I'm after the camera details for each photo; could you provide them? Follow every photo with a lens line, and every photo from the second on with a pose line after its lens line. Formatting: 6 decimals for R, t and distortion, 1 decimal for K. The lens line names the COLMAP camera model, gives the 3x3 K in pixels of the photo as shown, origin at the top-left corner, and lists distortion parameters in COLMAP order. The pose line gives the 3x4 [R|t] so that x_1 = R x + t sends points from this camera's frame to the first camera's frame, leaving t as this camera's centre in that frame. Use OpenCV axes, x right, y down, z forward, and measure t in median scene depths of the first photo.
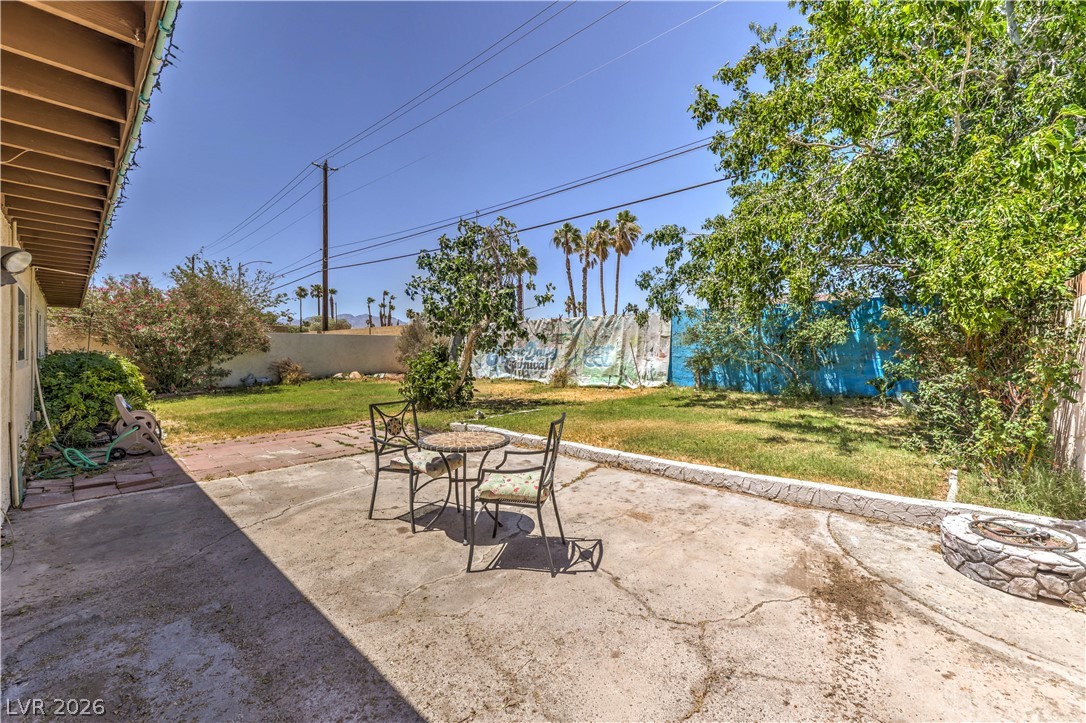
lens RADIAL K [[440.9, 0, 545.2], [0, 440.9, 354.1], [0, 0, 1]] dist [0.008791, 0.000330]
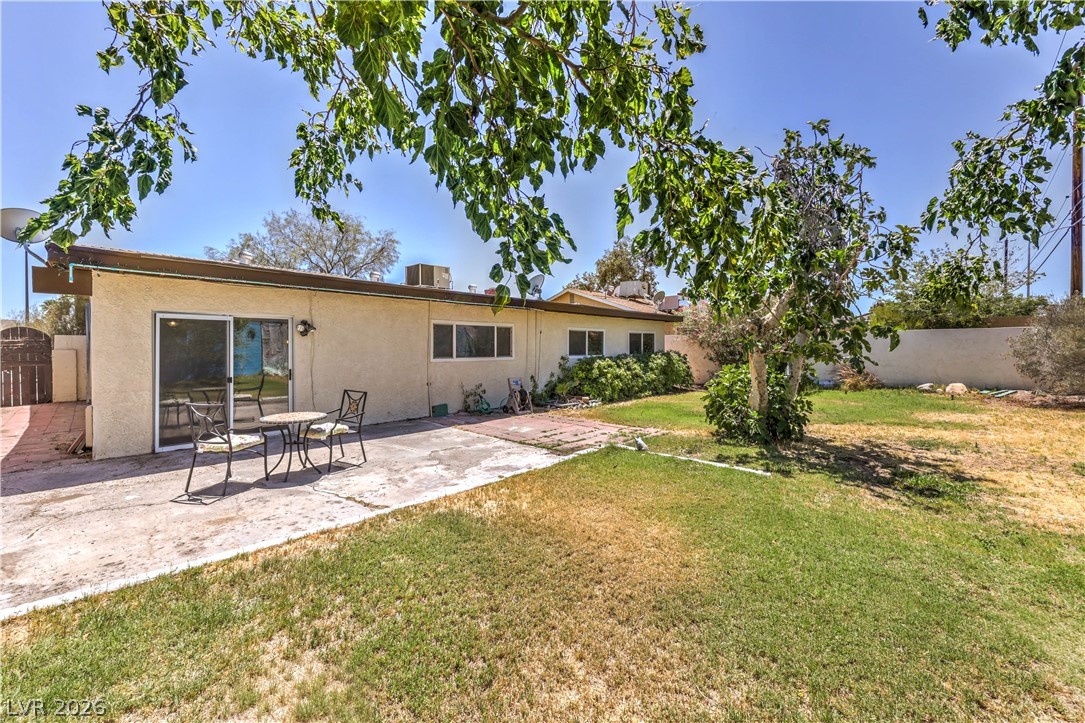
lens RADIAL K [[440.5, 0, 536.8], [0, 440.5, 354.9], [0, 0, 1]] dist [0.008791, 0.000330]
pose [[-0.037235, 0.017440, -0.999154, 1.369403], [-0.005850, 0.999827, 0.017670, -0.055282], [0.999289, 0.006503, -0.037127, 1.978971]]
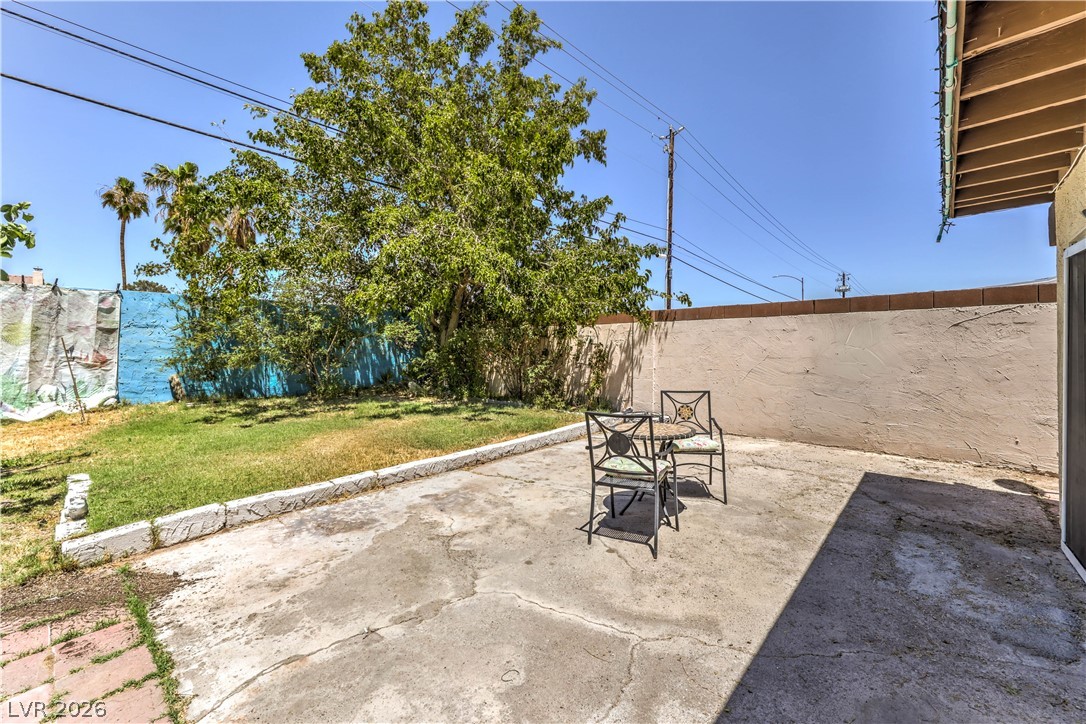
lens RADIAL K [[440.9, 0, 550.4], [0, 440.9, 351.9], [0, 0, 1]] dist [0.008791, 0.000330]
pose [[-0.023592, -0.006087, 0.999703, -1.308802], [0.015006, 0.999867, 0.006442, -0.005207], [-0.999609, 0.015153, -0.023497, 1.329143]]
